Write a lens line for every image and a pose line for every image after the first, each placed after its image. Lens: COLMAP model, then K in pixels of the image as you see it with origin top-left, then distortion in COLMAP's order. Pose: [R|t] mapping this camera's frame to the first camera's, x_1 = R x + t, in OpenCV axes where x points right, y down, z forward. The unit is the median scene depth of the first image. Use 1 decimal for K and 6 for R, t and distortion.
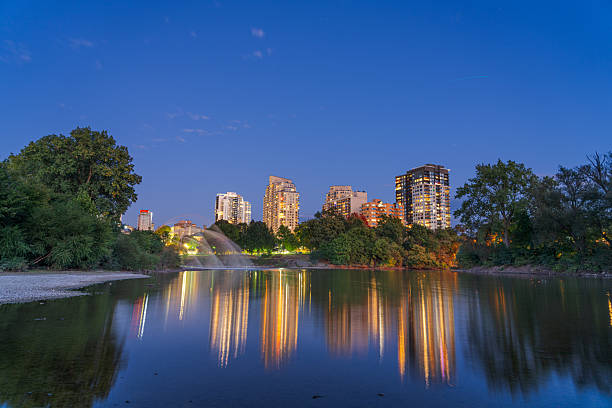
lens RADIAL K [[432.6, 0, 306.7], [0, 432.6, 191.7], [0, 0, 1]] dist [-0.005939, 0.001030]
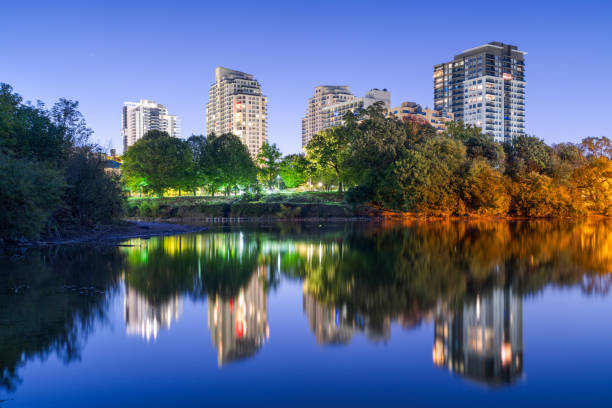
lens RADIAL K [[616.0, 0, 303.6], [0, 616.0, 227.7], [0, 0, 1]] dist [0.000138, 0.001596]
pose [[0.995930, -0.019570, 0.087976, -0.094376], [0.002759, 0.982303, 0.187276, 0.045257], [-0.090084, -0.186271, 0.978360, 0.262200]]
